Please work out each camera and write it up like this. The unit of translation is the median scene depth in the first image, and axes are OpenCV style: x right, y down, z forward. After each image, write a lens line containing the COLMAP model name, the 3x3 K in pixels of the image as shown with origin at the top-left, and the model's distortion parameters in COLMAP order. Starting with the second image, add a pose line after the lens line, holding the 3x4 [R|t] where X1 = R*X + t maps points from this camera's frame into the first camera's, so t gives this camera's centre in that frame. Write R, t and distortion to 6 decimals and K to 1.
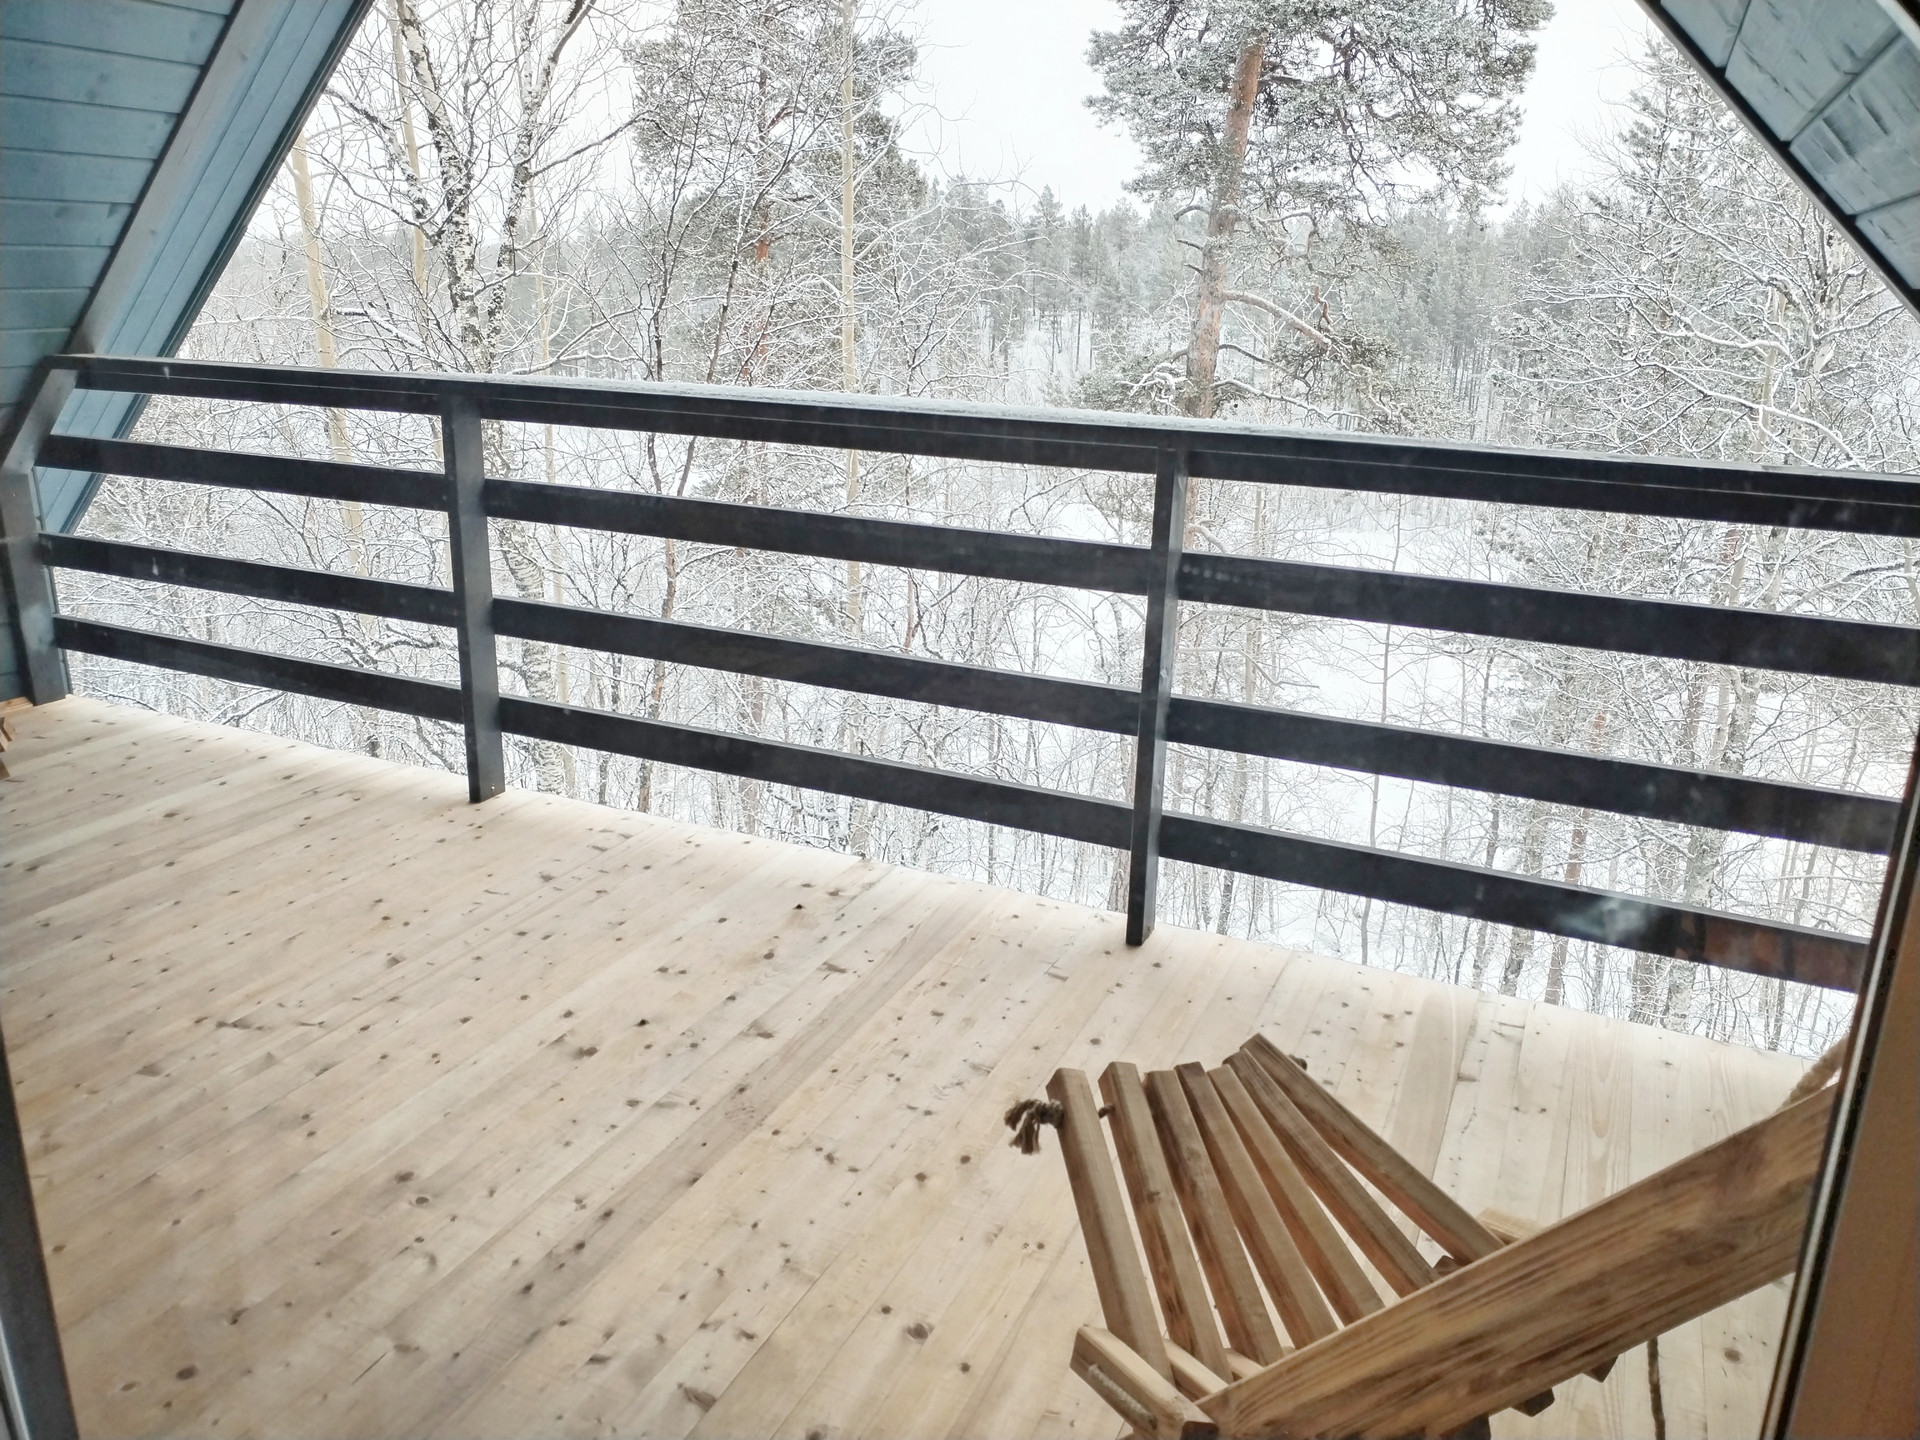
lens RADIAL K [[1412.1, 0, 960.0], [0, 1412.1, 720.0], [0, 0, 1]] dist [0.011461, -0.003112]
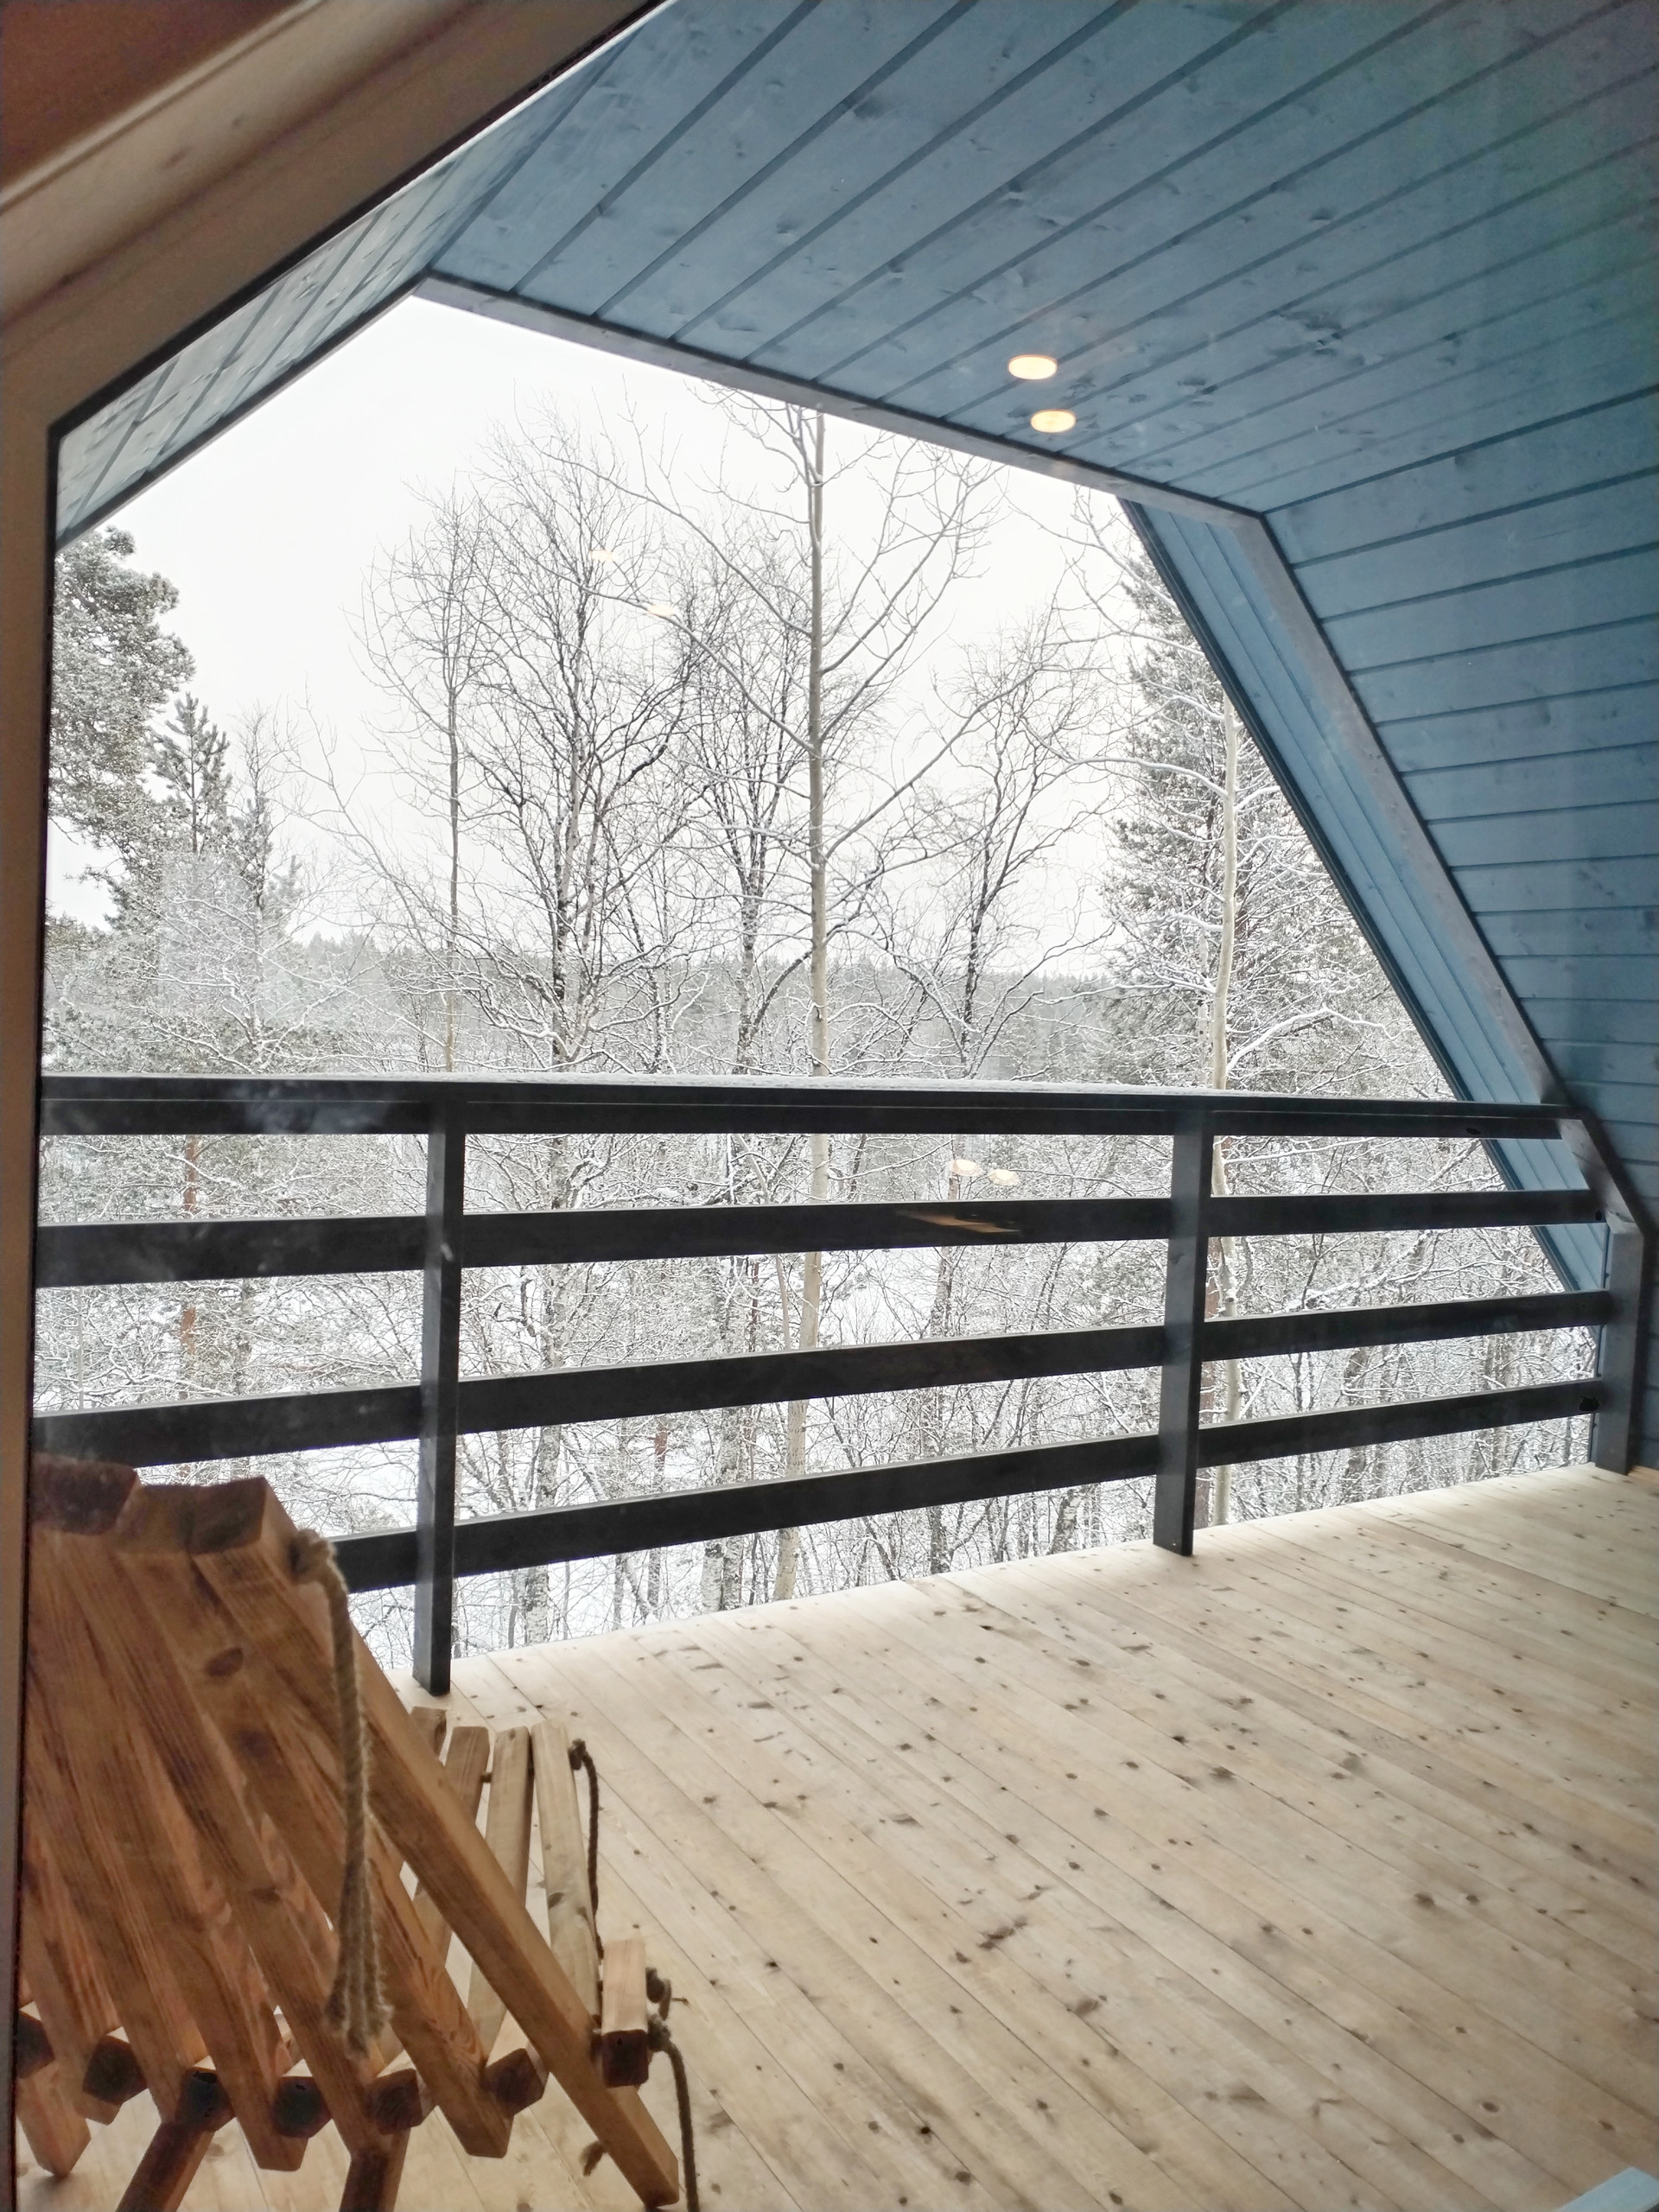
lens RADIAL K [[1626.8, 0, 829.5], [0, 1626.8, 1106.0], [0, 0, 1]] dist [0.011461, -0.003112]
pose [[0.553735, -0.067762, 0.829931, -0.932916], [0.195295, 0.979452, -0.050332, -0.152966], [-0.809467, 0.189952, 0.555591, 0.399591]]
